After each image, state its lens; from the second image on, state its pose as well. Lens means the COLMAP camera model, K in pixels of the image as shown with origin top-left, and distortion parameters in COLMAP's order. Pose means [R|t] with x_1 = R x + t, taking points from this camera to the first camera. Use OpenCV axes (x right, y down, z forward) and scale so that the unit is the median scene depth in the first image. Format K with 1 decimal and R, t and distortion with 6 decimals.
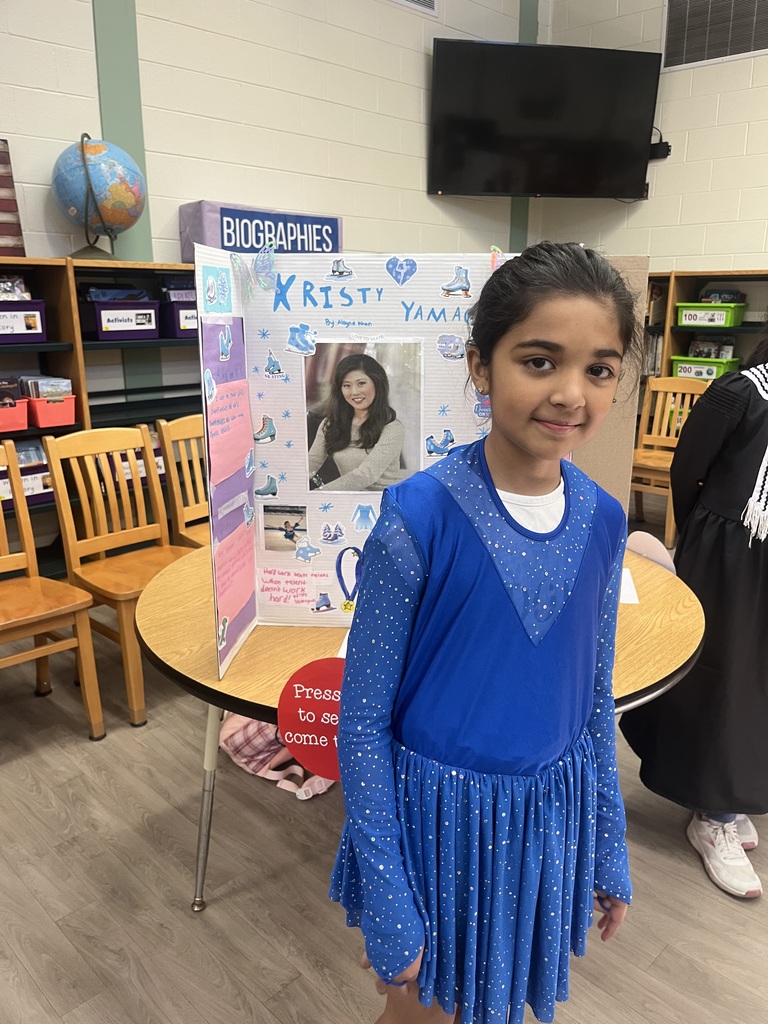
lens RADIAL K [[774.8, 0, 385.8], [0, 774.8, 513.7], [0, 0, 1]] dist [0.039264, -0.072049]
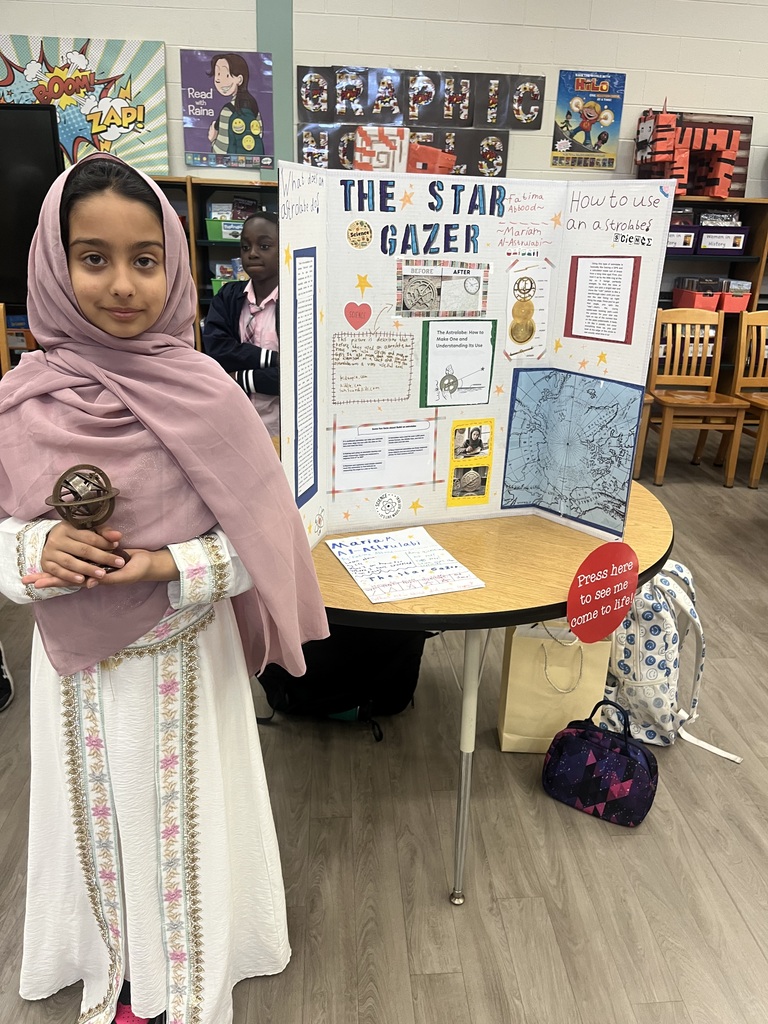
lens RADIAL K [[774.8, 0, 392.6], [0, 774.8, 515.2], [0, 0, 1]] dist [0.039264, -0.072049]
pose [[0.753679, 0.265949, -0.601031, 0.091658], [-0.212621, 0.963960, 0.159919, 0.167813], [0.621901, 0.007264, 0.783063, -0.600741]]
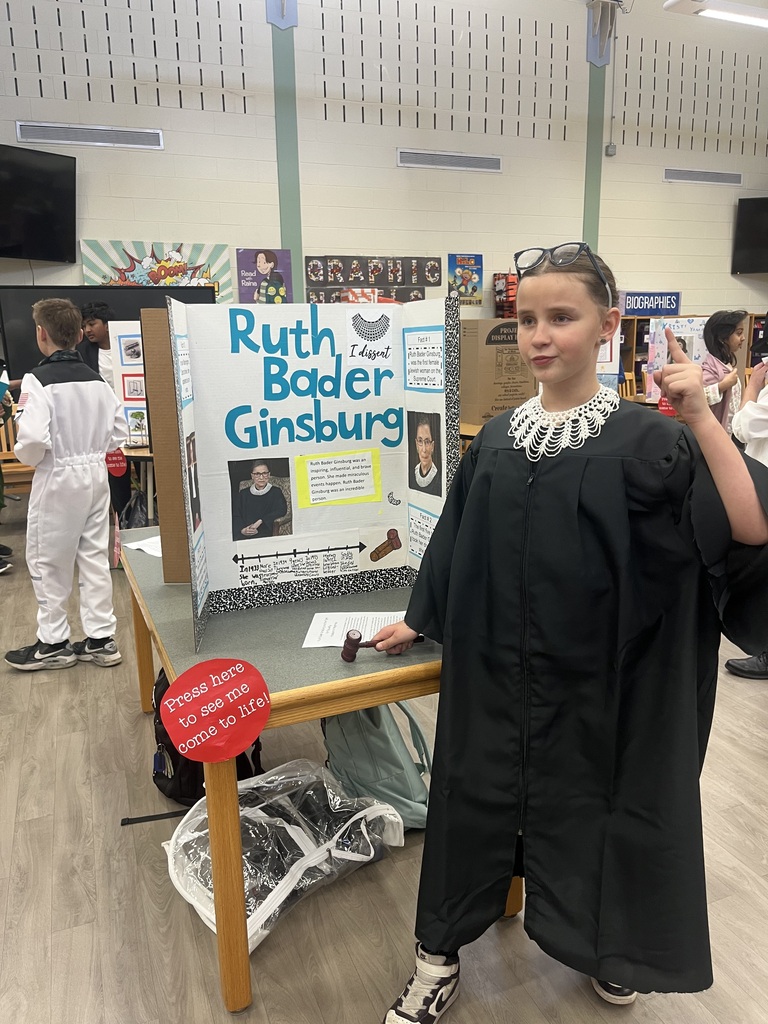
lens RADIAL K [[774.8, 0, 381.2], [0, 774.8, 509.0], [0, 0, 1]] dist [0.039264, -0.072049]
pose [[0.915307, 0.069866, -0.396651, 0.108626], [-0.090498, 0.995333, -0.033512, 0.494826], [0.392458, 0.066570, 0.917358, -1.720021]]
